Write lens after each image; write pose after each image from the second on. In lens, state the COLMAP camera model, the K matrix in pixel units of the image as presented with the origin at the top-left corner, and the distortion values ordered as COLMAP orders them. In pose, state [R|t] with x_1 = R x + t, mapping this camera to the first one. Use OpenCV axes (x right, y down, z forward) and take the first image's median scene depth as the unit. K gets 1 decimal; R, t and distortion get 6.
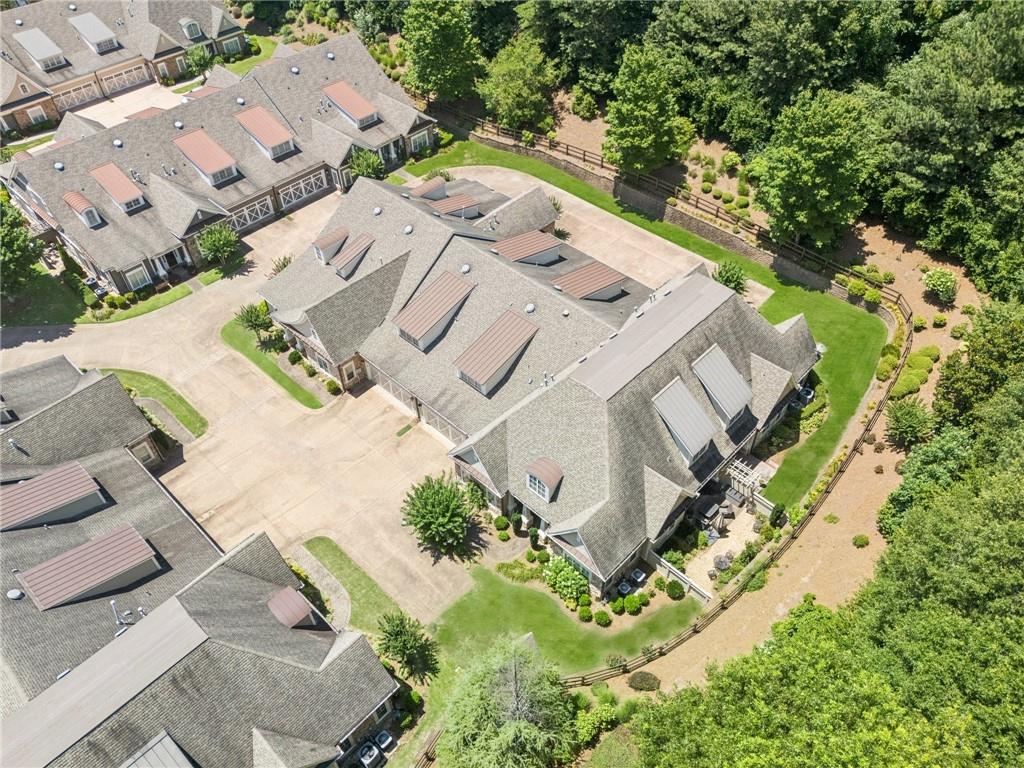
lens RADIAL K [[757.9, 0, 512.0], [0, 757.9, 384.0], [0, 0, 1]] dist [0.029203, 0.001079]
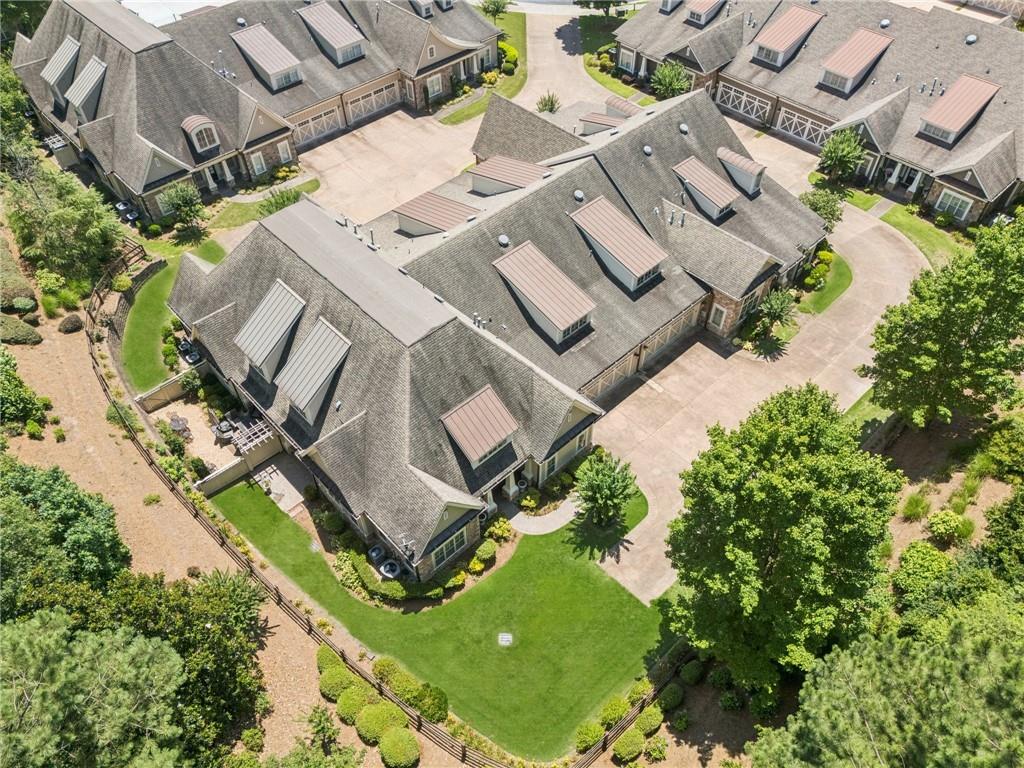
lens RADIAL K [[757.9, 0, 512.0], [0, 757.9, 384.0], [0, 0, 1]] dist [0.029203, 0.001079]
pose [[-0.051455, 0.759264, -0.648745, 0.577482], [-0.713933, 0.426269, 0.555513, -0.424616], [0.698321, 0.491745, 0.520130, 0.530997]]
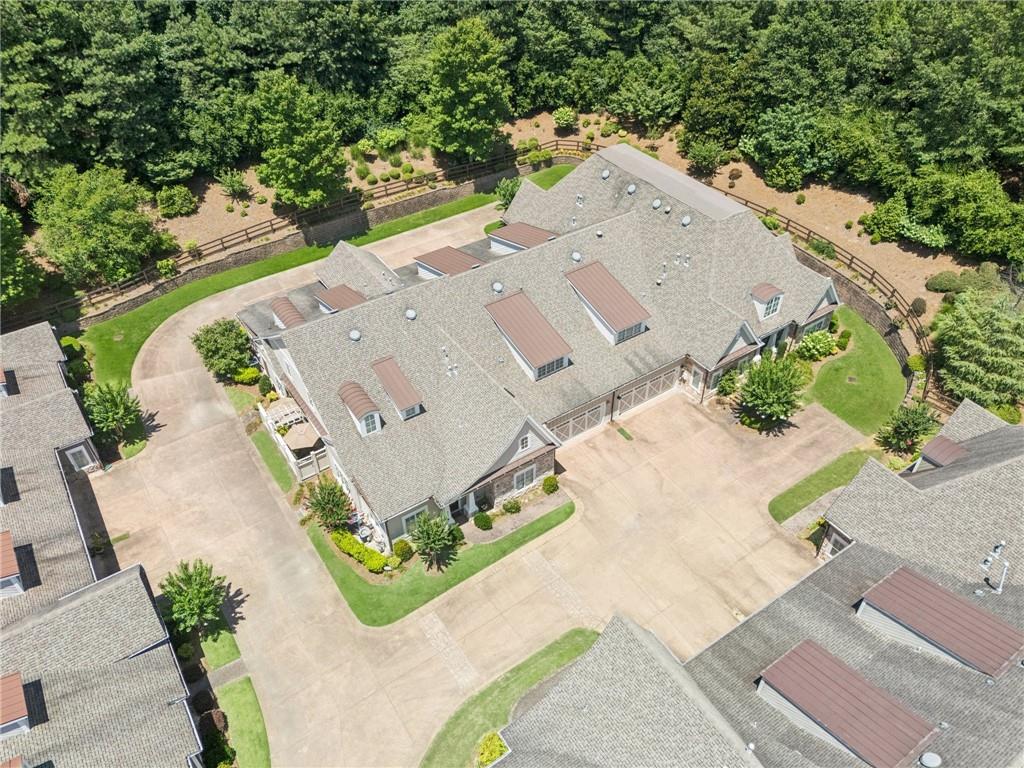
lens RADIAL K [[757.9, 0, 512.0], [0, 757.9, 384.0], [0, 0, 1]] dist [0.029203, 0.001079]
pose [[0.211974, -0.626841, 0.749758, -0.662223], [0.710460, 0.625642, 0.322209, -0.296566], [-0.671054, 0.464373, 0.577966, 0.443527]]
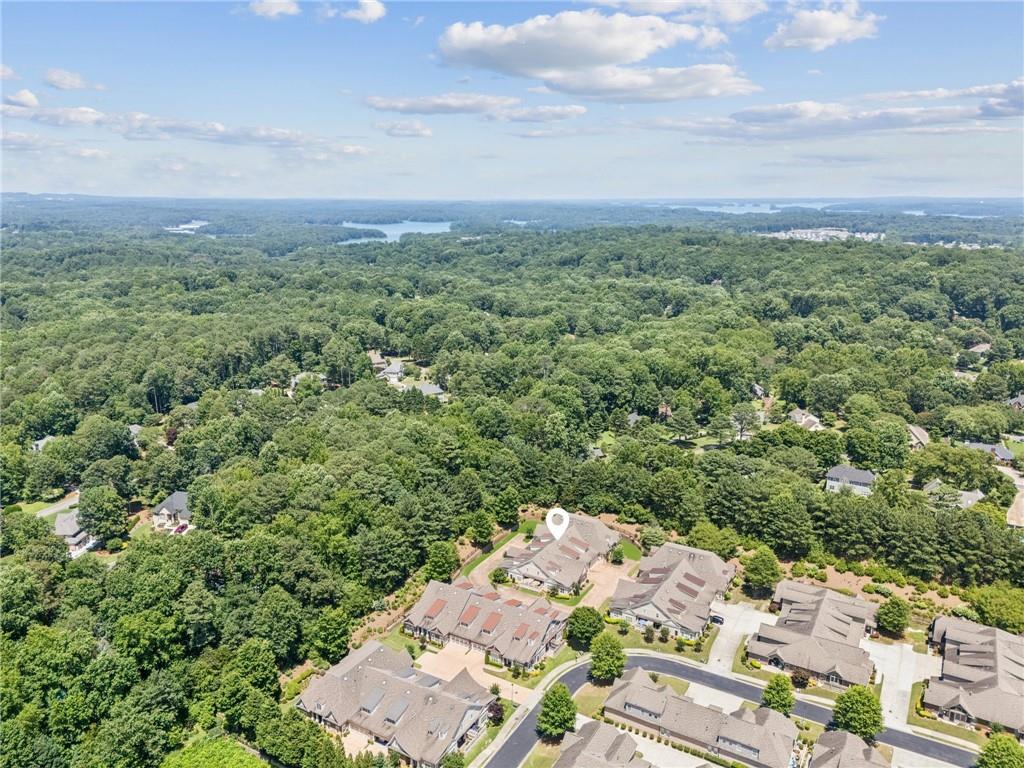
lens RADIAL K [[757.9, 0, 512.0], [0, 757.9, 384.0], [0, 0, 1]] dist [0.029203, 0.001079]
pose [[-0.235115, -0.223793, 0.945853, -3.025736], [0.702750, 0.633127, 0.324487, -1.820388], [-0.671463, 0.740990, 0.008414, 0.419022]]
